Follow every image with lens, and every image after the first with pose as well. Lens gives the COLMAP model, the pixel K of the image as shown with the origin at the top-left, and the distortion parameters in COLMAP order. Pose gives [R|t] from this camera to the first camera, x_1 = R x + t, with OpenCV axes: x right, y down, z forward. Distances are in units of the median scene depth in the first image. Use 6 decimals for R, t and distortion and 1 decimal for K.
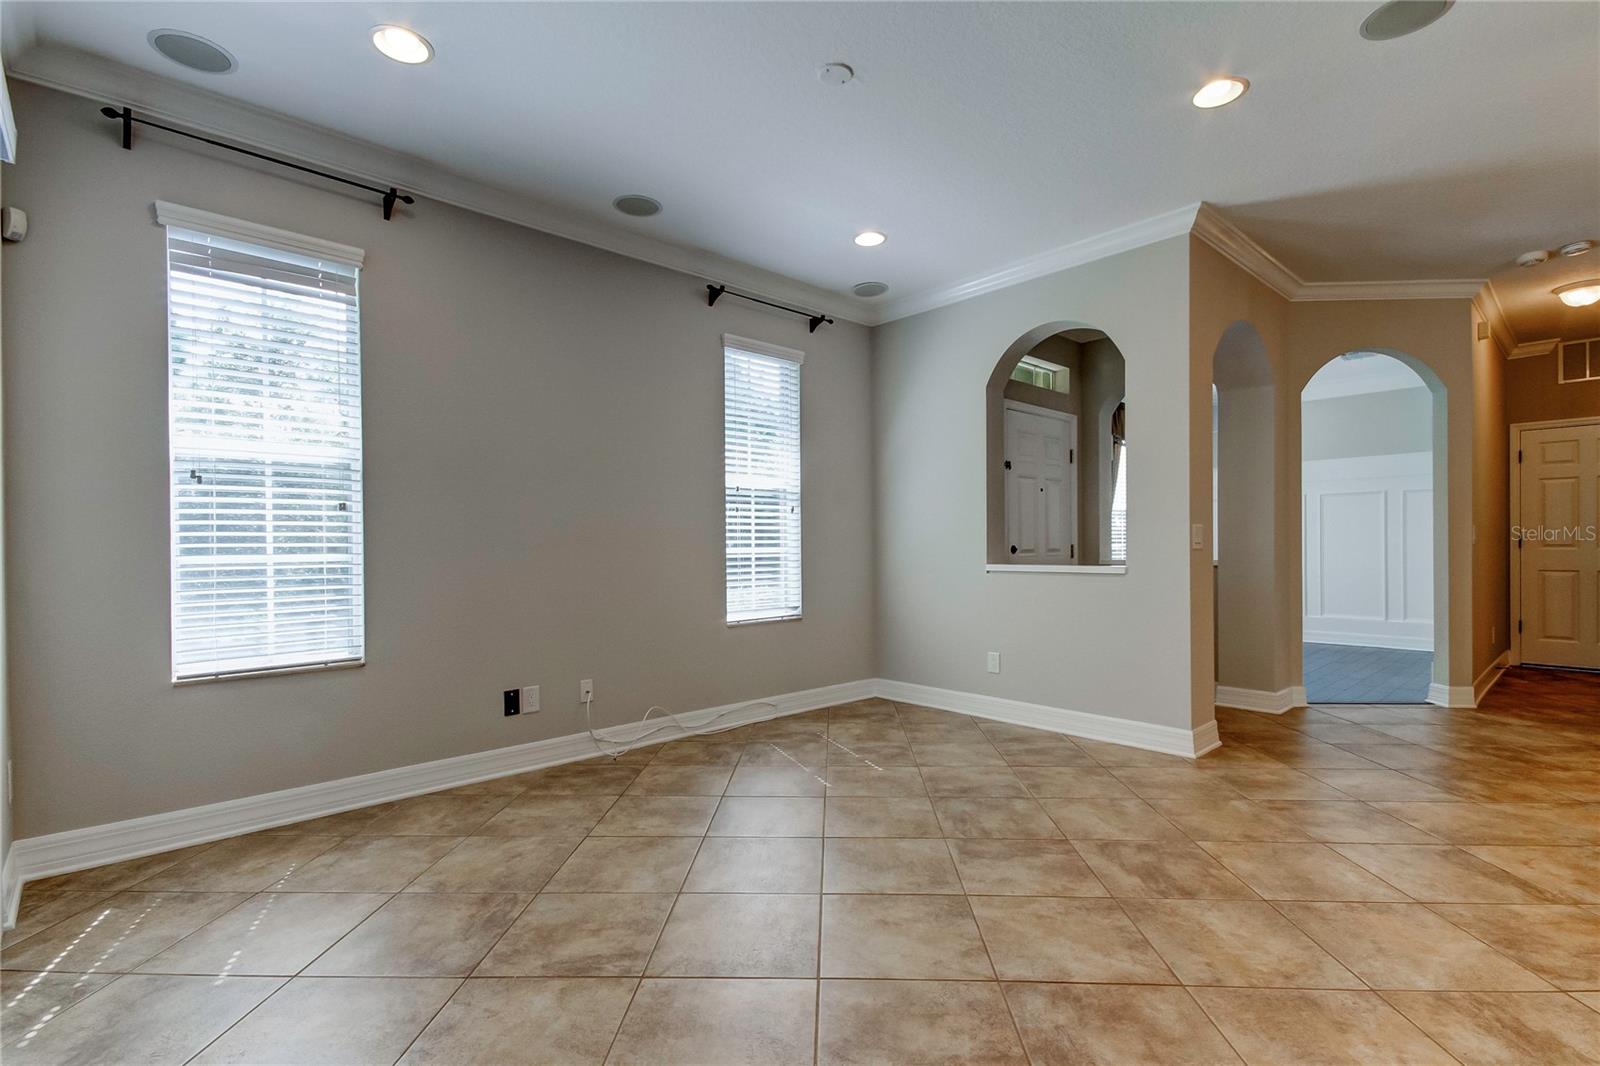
lens RADIAL K [[749.3, 0, 803.2], [0, 749.3, 539.5], [0, 0, 1]] dist [0.019447, -0.000134]
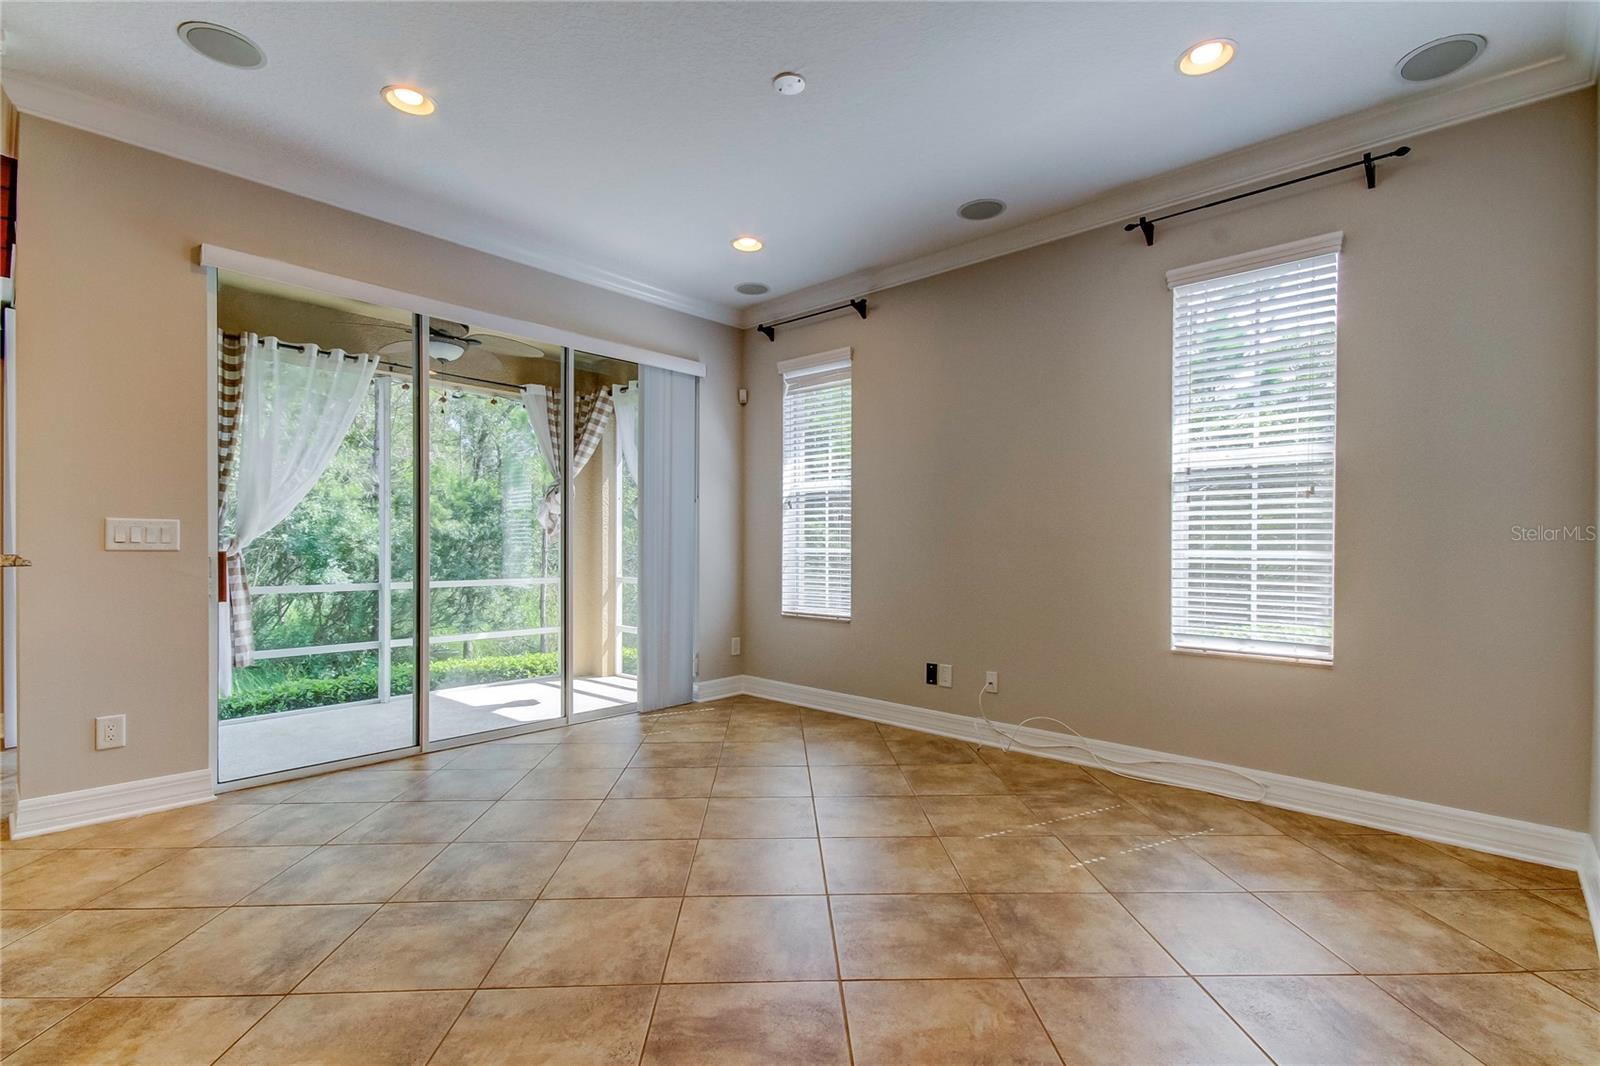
lens RADIAL K [[736.9, 0, 800.9], [0, 736.9, 545.5], [0, 0, 1]] dist [0.012017, -0.001014]
pose [[0.069758, 0.010794, -0.997506, 0.685951], [0.003000, 0.999935, 0.011030, -0.003311], [0.997559, -0.003762, 0.069721, 0.621527]]
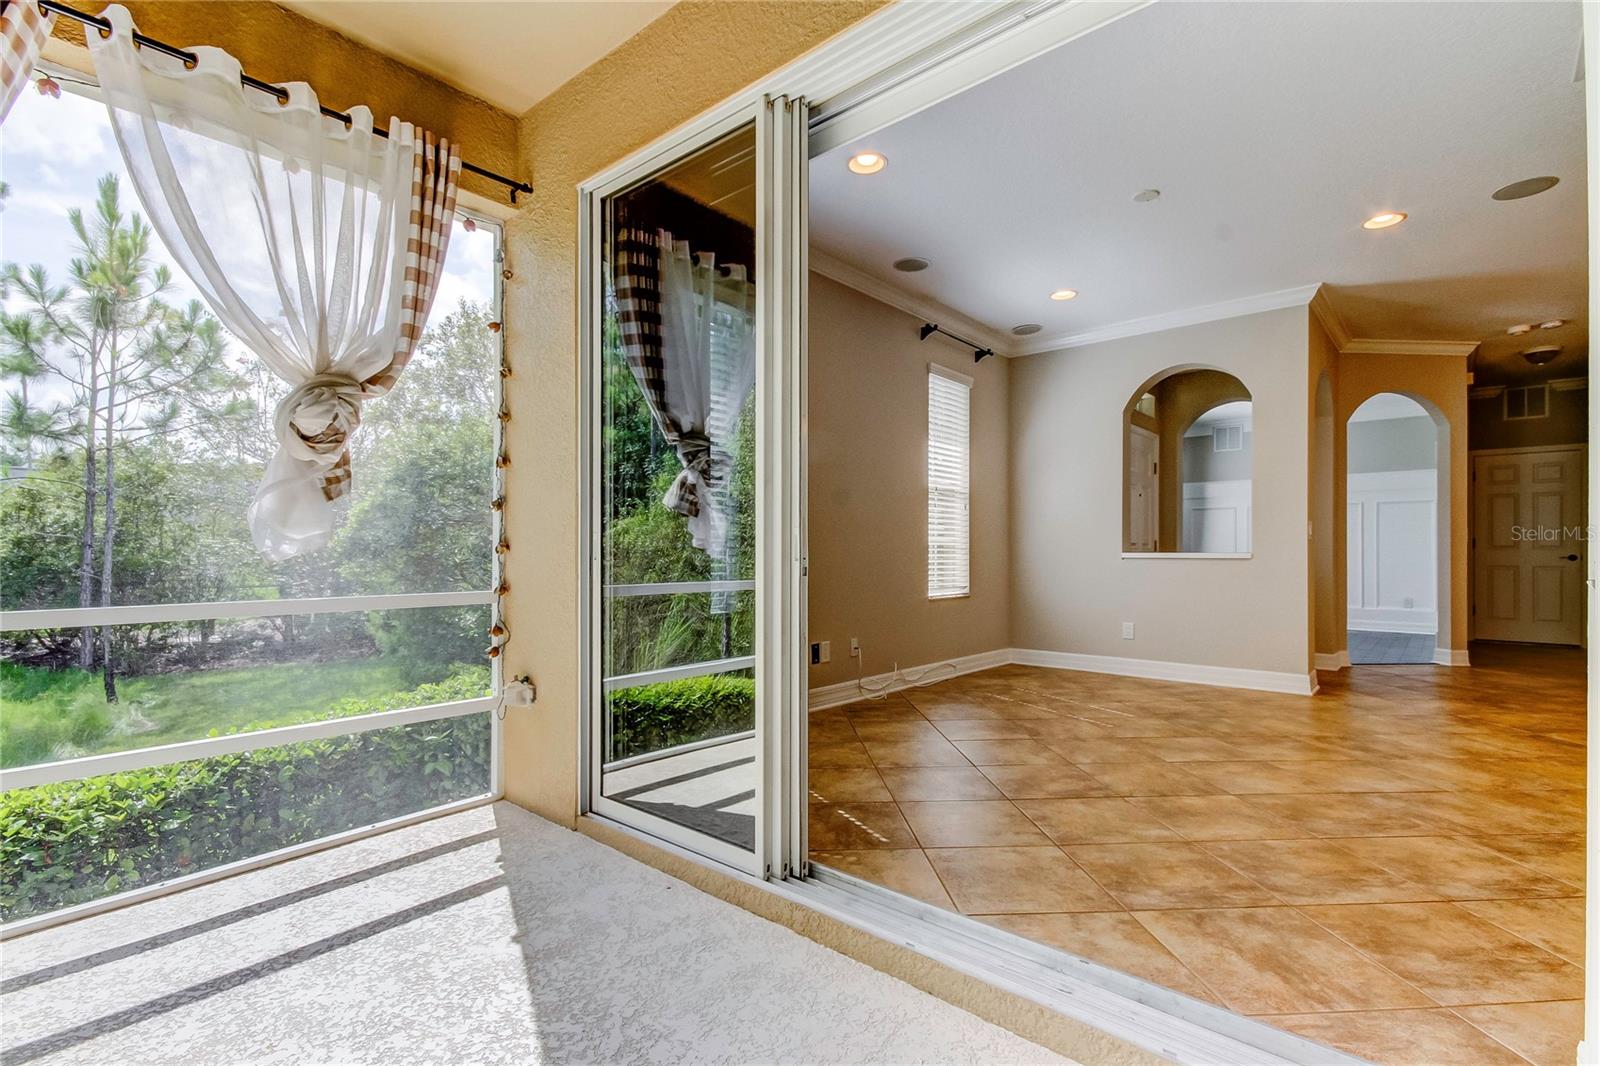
lens RADIAL K [[741.2, 0, 806.5], [0, 741.2, 548.9], [0, 0, 1]] dist [0.015487, 0.000597]
pose [[0.994749, 0.012537, 0.101570, -0.467694], [-0.013168, 0.999898, 0.005549, 0.029260], [-0.101490, -0.006857, 0.994813, -0.213006]]
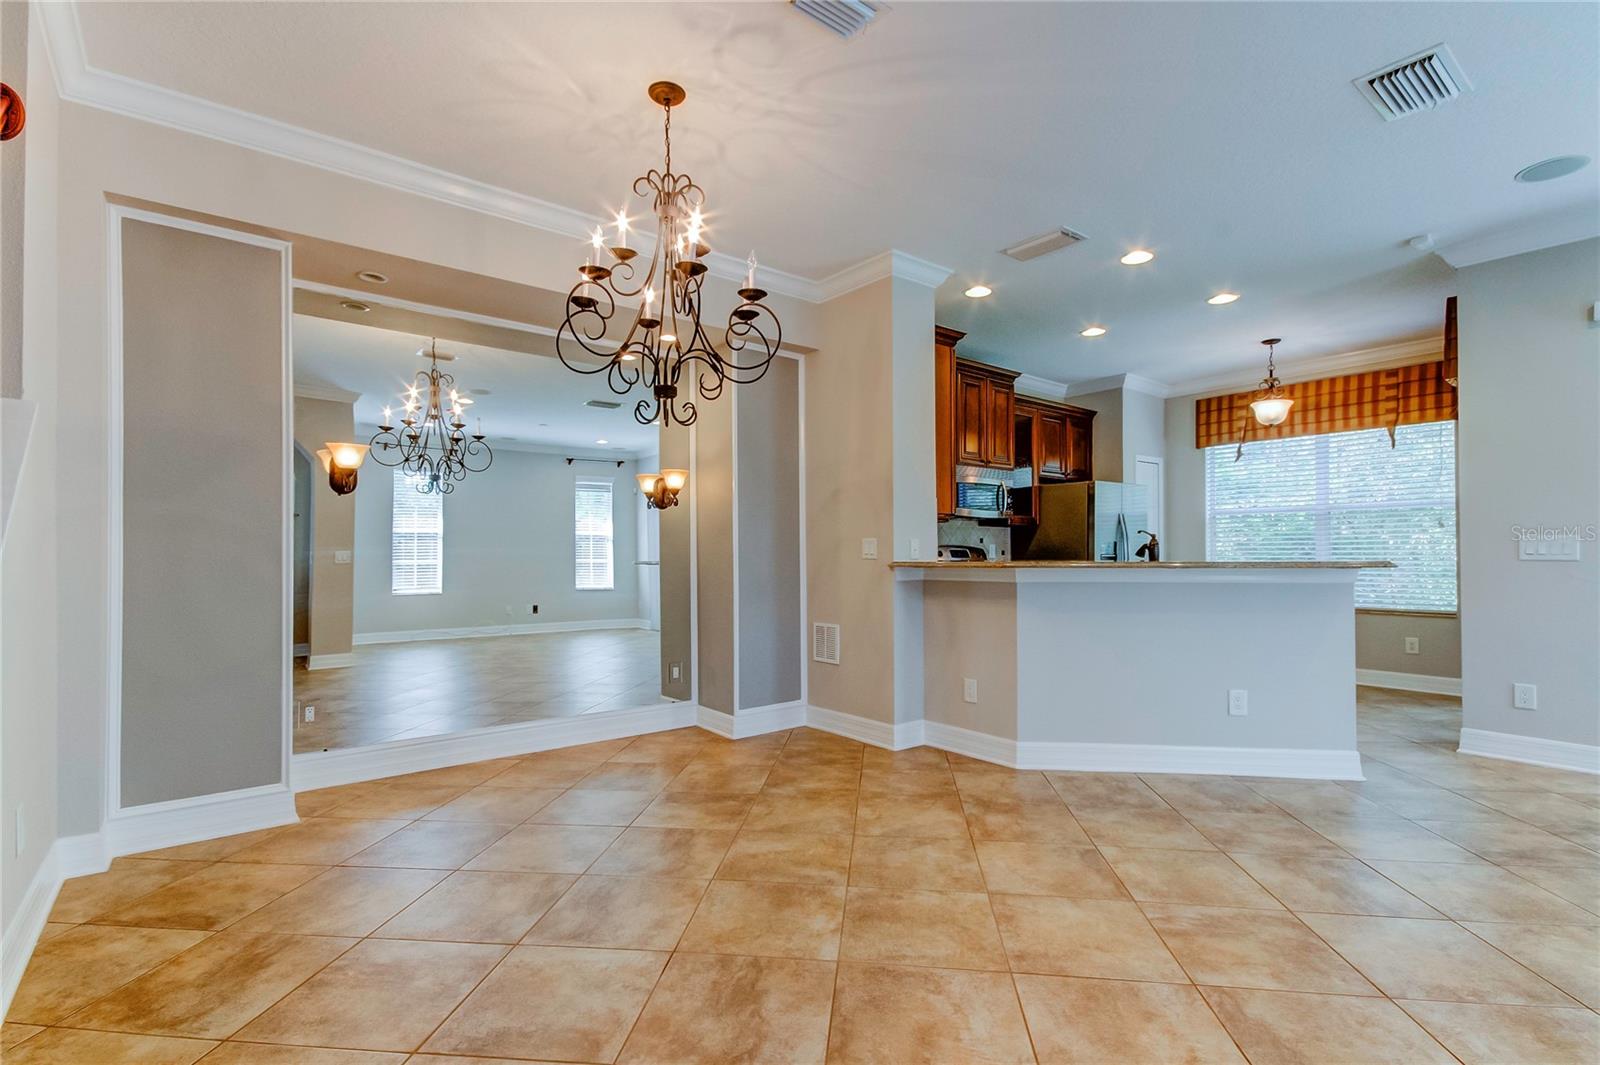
lens RADIAL K [[734.4, 0, 810.0], [0, 734.4, 544.5], [0, 0, 1]] dist [0.019069, -0.000579]
pose [[-0.997029, 0.010253, 0.076345, 0.760486], [0.008506, 0.999695, -0.023180, 0.002039], [-0.076559, -0.022462, -0.996812, 1.038380]]
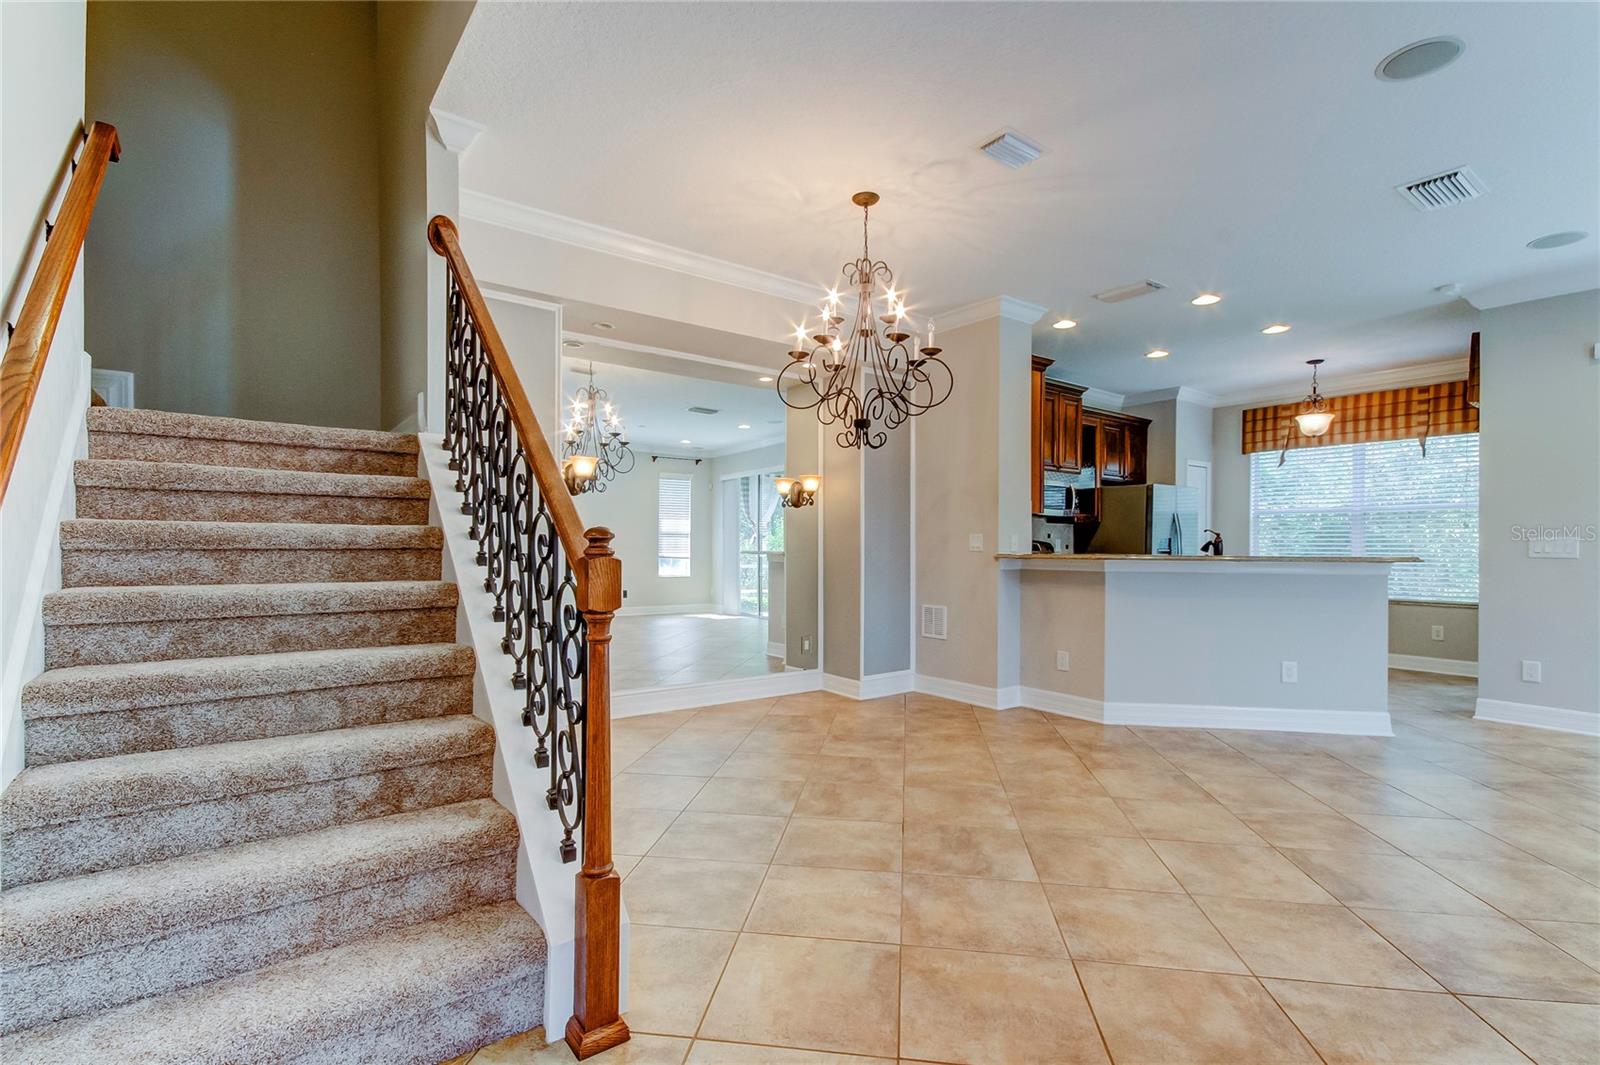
lens RADIAL K [[733.5, 0, 817.1], [0, 733.5, 544.0], [0, 0, 1]] dist [0.021719, -0.000311]
pose [[-0.995481, 0.000578, 0.094955, 0.906870], [-0.000614, 0.999921, -0.012522, 0.002397], [-0.094955, -0.012524, -0.995403, 1.262687]]
